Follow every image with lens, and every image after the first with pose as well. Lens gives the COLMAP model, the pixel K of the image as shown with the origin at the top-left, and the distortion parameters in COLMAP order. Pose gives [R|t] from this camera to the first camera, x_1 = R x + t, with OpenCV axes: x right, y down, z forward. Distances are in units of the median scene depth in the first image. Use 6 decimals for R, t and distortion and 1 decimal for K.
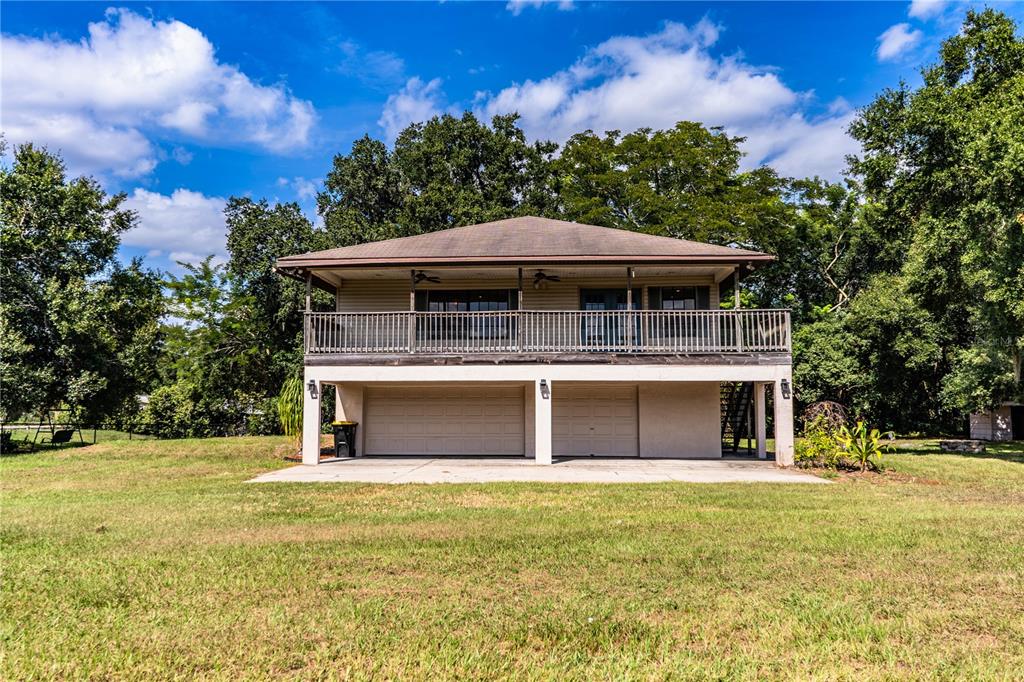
lens RADIAL K [[818.4, 0, 516.4], [0, 818.4, 298.6], [0, 0, 1]] dist [-0.006128, 0.003891]
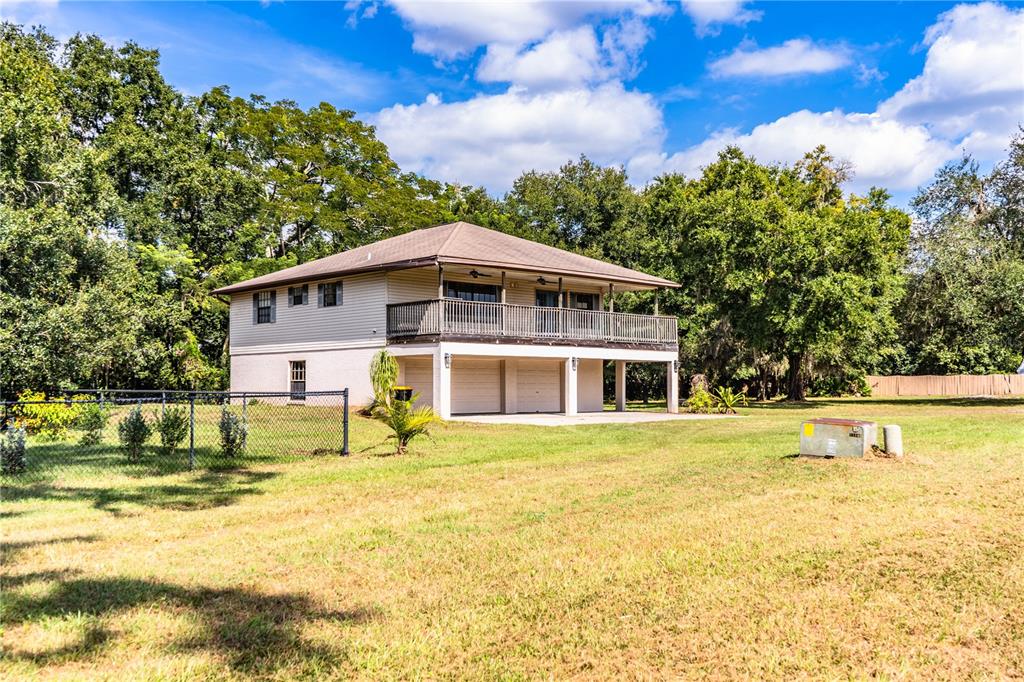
lens RADIAL K [[966.5, 0, 517.8], [0, 966.5, 342.4], [0, 0, 1]] dist [0.019749, 0.000000]
pose [[0.686244, 0.034602, 0.726548, -1.243935], [-0.099266, 0.993977, 0.046422, 0.004157], [-0.720566, -0.103978, 0.685546, -0.088940]]
